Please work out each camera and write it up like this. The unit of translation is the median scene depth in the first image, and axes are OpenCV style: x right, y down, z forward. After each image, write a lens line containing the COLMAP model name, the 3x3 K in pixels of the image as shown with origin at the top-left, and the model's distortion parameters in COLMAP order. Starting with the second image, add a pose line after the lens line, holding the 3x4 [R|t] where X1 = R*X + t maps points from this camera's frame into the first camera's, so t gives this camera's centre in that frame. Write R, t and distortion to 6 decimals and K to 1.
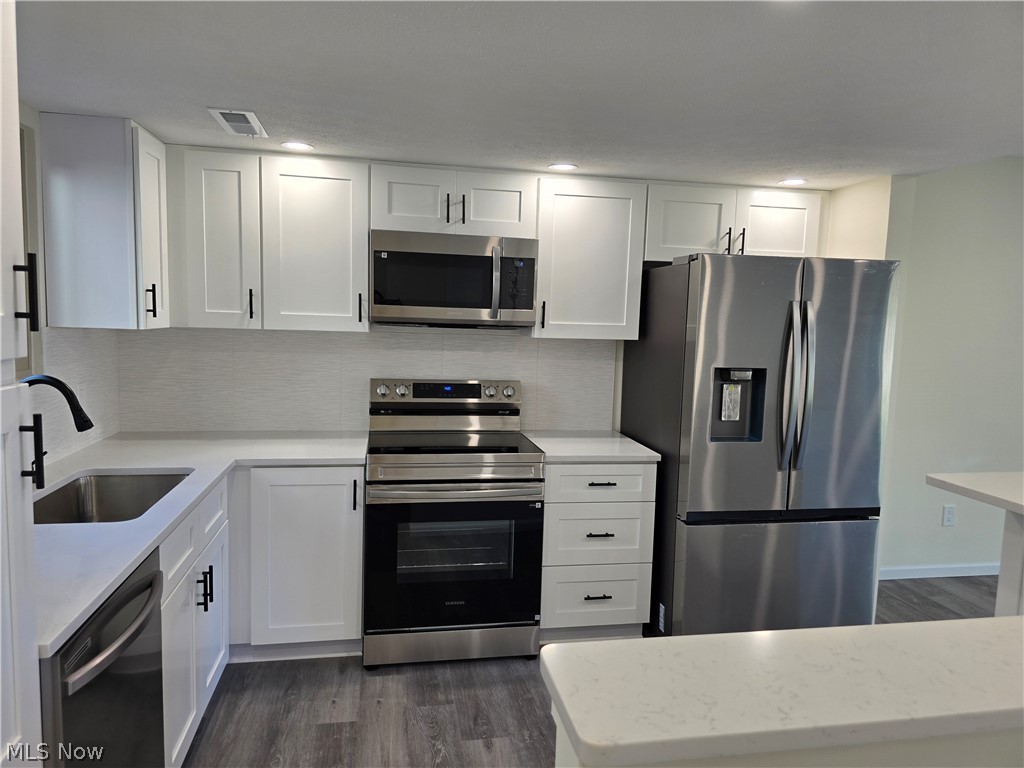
lens RADIAL K [[689.6, 0, 516.7], [0, 689.6, 385.7], [0, 0, 1]] dist [0.060512, -0.050442]
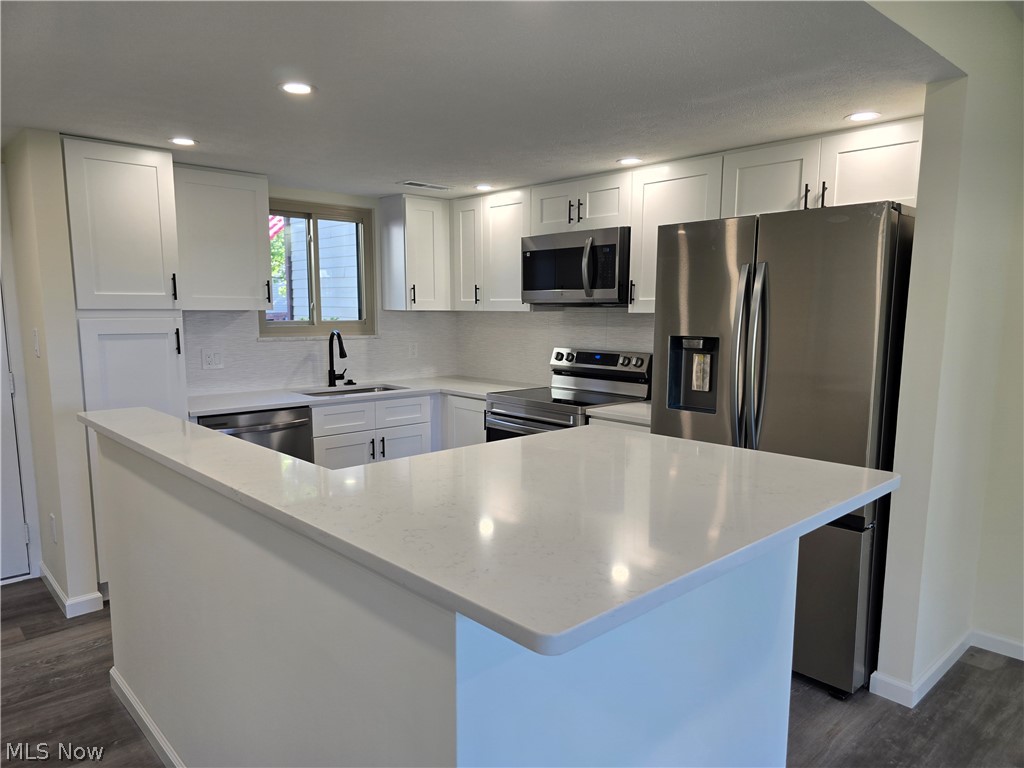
lens RADIAL K [[692.4, 0, 509.0], [0, 692.4, 406.9], [0, 0, 1]] dist [0.054074, -0.074417]
pose [[0.528156, 0.092143, -0.844133, 0.971448], [-0.073592, 0.995322, 0.062602, 0.030318], [0.845953, 0.029058, 0.532466, 0.235188]]
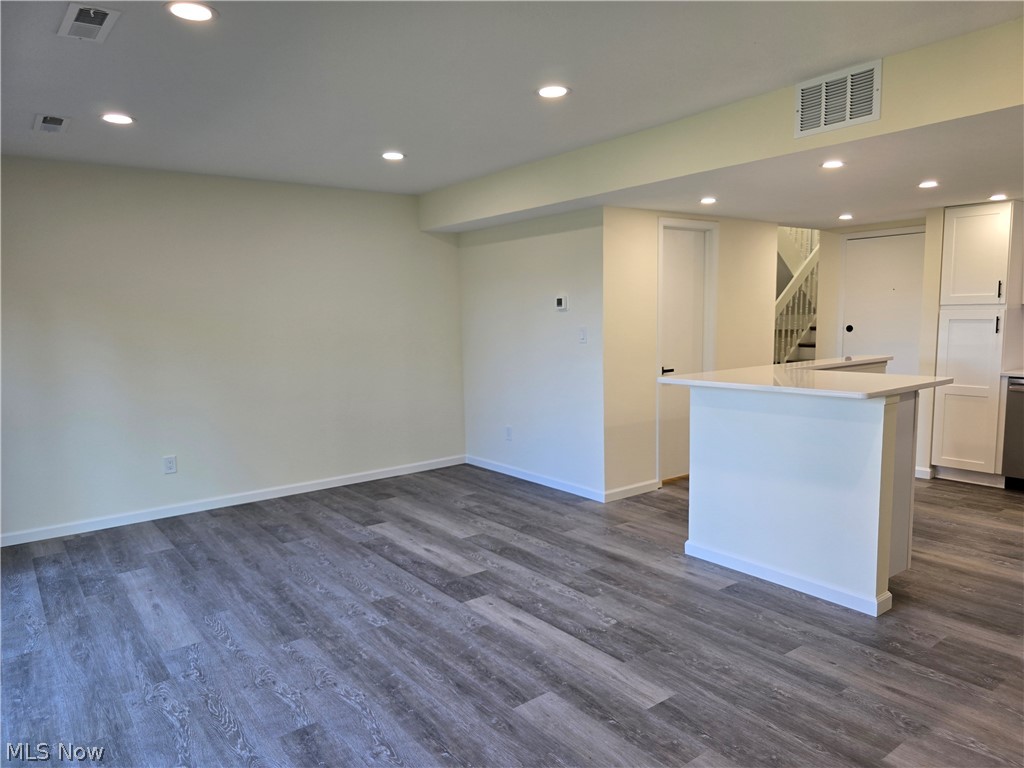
lens RADIAL K [[687.7, 0, 522.7], [0, 687.7, 389.8], [0, 0, 1]] dist [0.050984, -0.052536]
pose [[-0.891427, 0.037162, -0.451638, 1.547508], [-0.056032, 0.979945, 0.191226, -0.070450], [0.449686, 0.195770, -0.871468, 1.372019]]
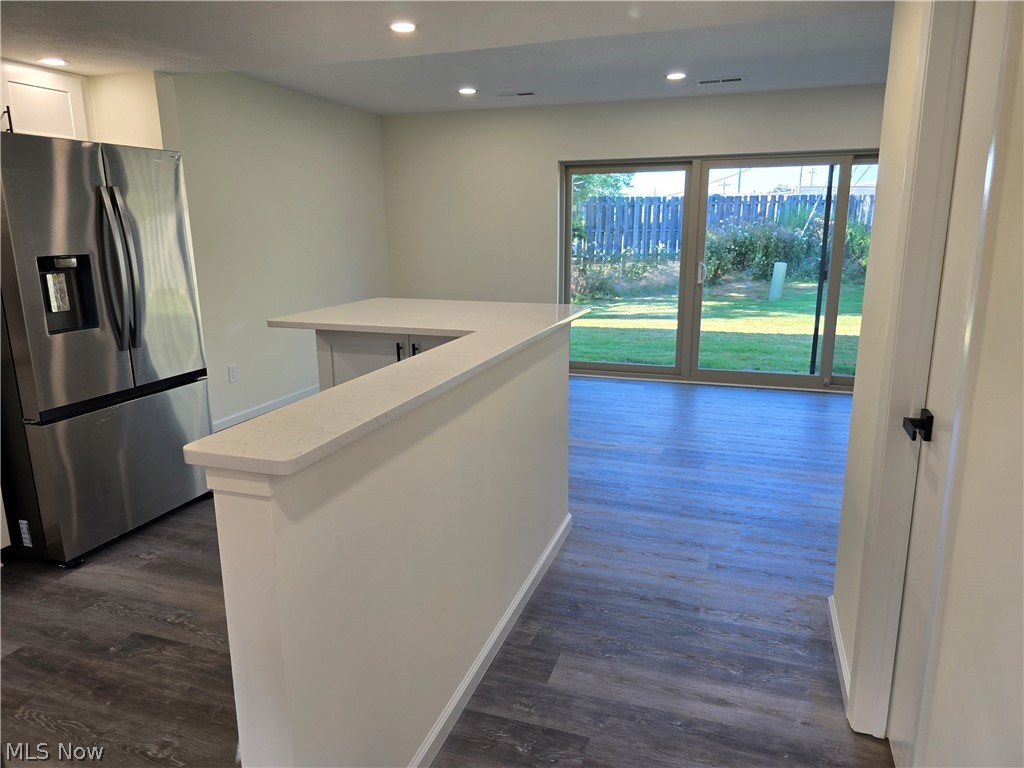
lens RADIAL K [[690.4, 0, 511.3], [0, 690.4, 379.6], [0, 0, 1]] dist [0.056822, -0.046452]
pose [[0.497313, -0.222741, 0.838491, -0.218904], [0.113915, 0.974878, 0.191409, 0.026134], [-0.860060, 0.000327, 0.510192, -0.048227]]
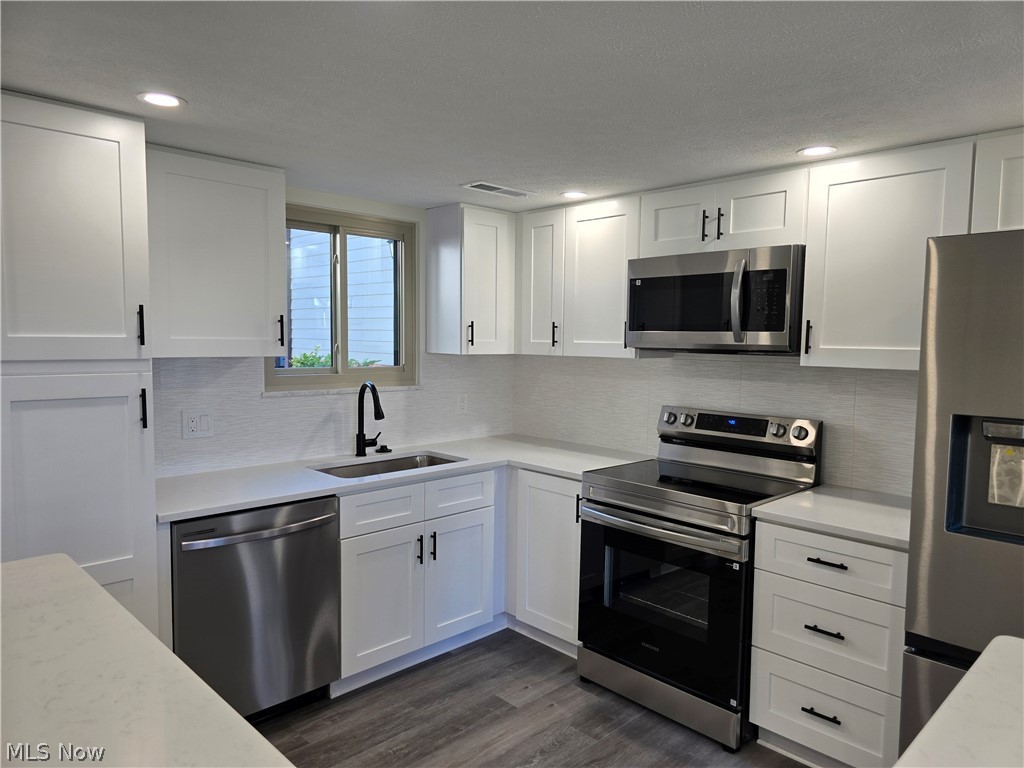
lens RADIAL K [[687.7, 0, 522.7], [0, 687.7, 389.8], [0, 0, 1]] dist [0.050984, -0.052536]
pose [[0.556628, 0.040257, -0.829786, 0.551743], [-0.080379, 0.996749, -0.005562, -0.012144], [0.826864, 0.069794, 0.558054, 0.301009]]
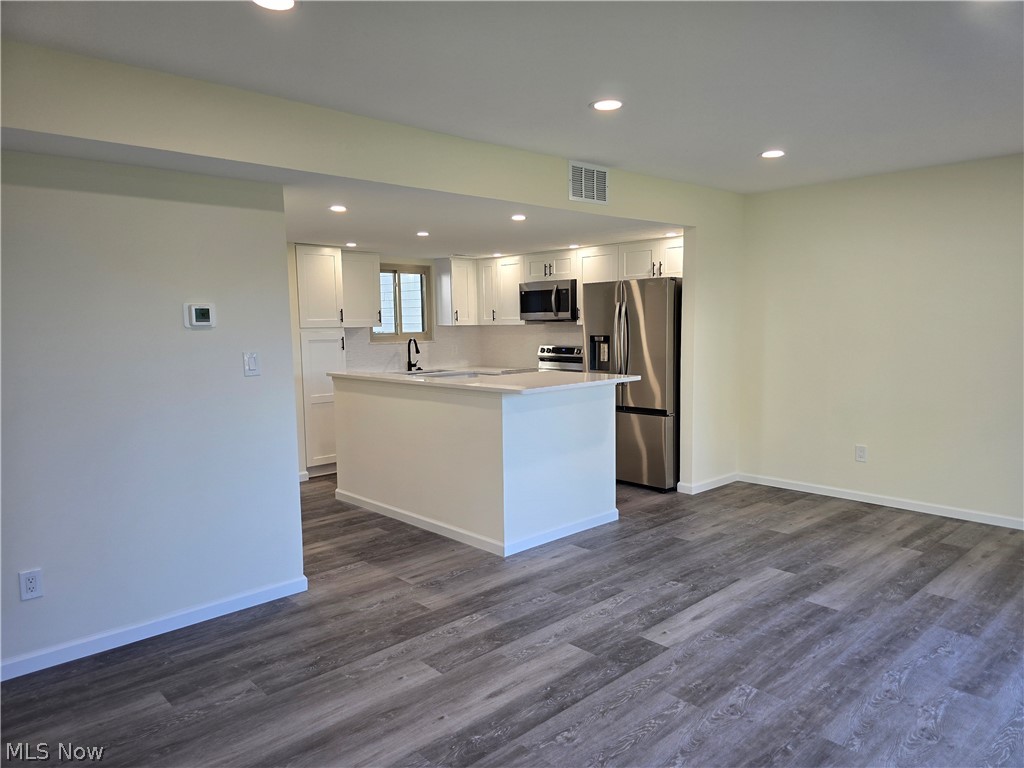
lens RADIAL K [[689.6, 0, 516.7], [0, 689.6, 385.7], [0, 0, 1]] dist [0.060512, -0.050442]
pose [[0.530298, 0.041063, -0.846816, 1.859444], [-0.055287, 0.998375, 0.013790, 0.106482], [0.846007, 0.039505, 0.531707, -0.306060]]
